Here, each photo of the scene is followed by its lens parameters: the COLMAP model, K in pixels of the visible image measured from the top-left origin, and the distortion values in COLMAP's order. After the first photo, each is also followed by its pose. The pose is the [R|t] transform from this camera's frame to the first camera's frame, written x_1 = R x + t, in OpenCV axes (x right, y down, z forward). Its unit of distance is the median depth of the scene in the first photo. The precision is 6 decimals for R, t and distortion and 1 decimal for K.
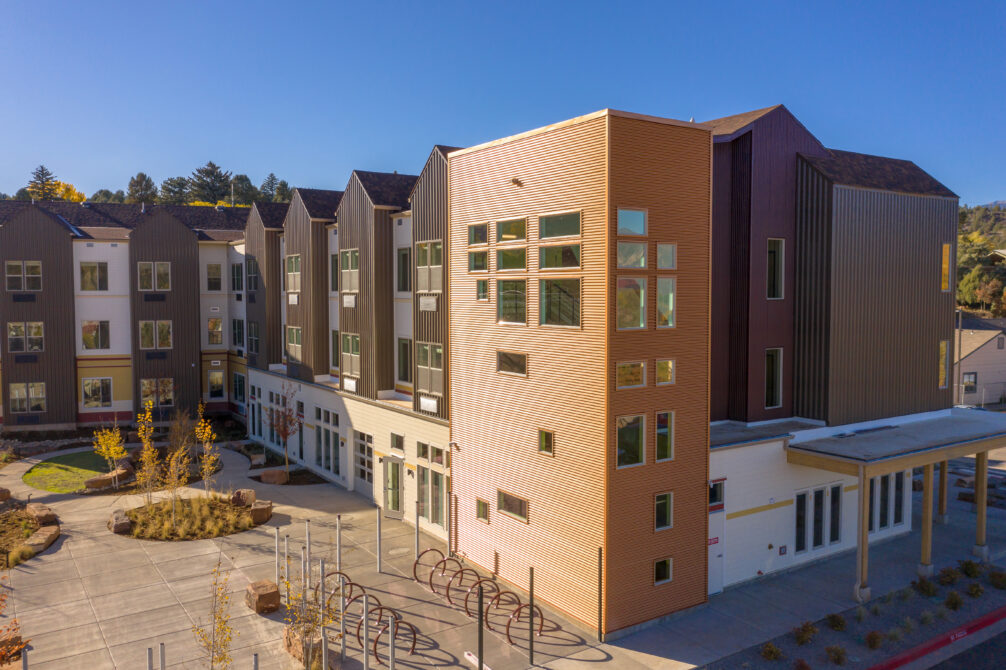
lens RADIAL K [[802.5, 0, 503.0], [0, 802.5, 335.0], [0, 0, 1]] dist [-0.001653, -0.001467]
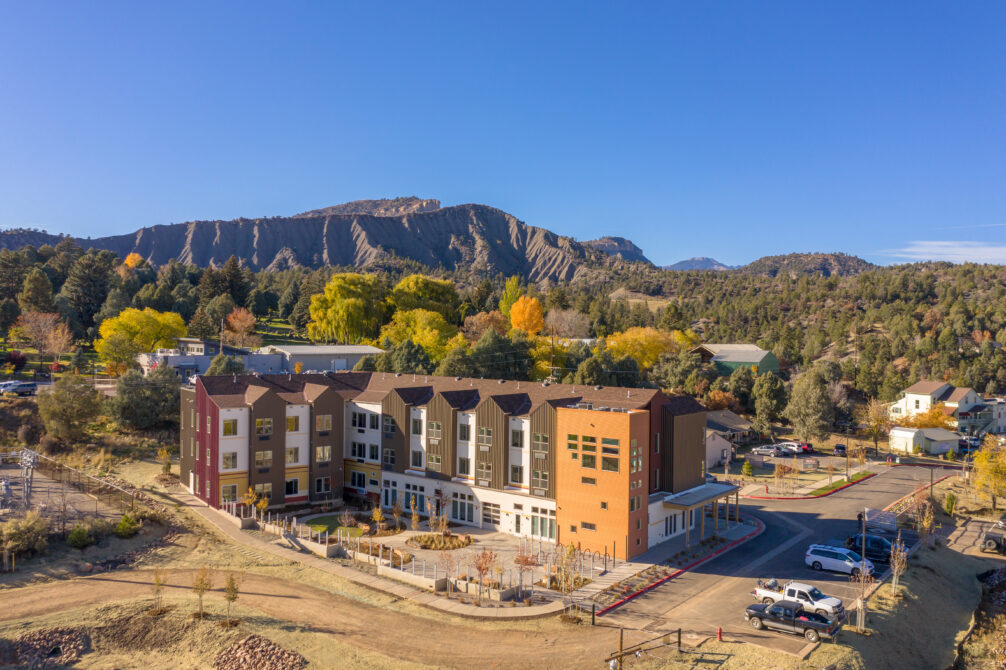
lens RADIAL K [[802.5, 0, 503.0], [0, 802.5, 335.0], [0, 0, 1]] dist [-0.001653, -0.001467]
pose [[0.950364, 0.010856, 0.310951, -1.184266], [0.004677, 0.998780, -0.049164, -0.350759], [-0.311105, 0.048178, 0.949154, -1.756697]]
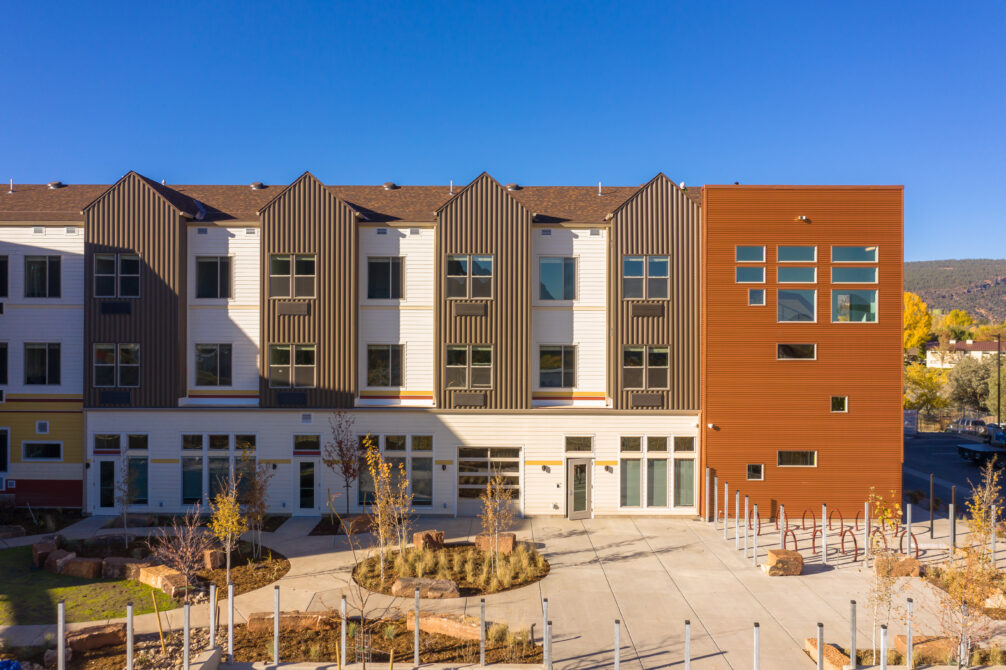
lens RADIAL K [[825.5, 0, 500.6], [0, 825.5, 321.0], [0, 0, 1]] dist [-0.006467, -0.000921]
pose [[0.561601, 0.004728, 0.827395, -1.276468], [0.046194, 0.998245, -0.037059, 0.012453], [-0.826118, 0.059033, 0.560396, 0.575255]]
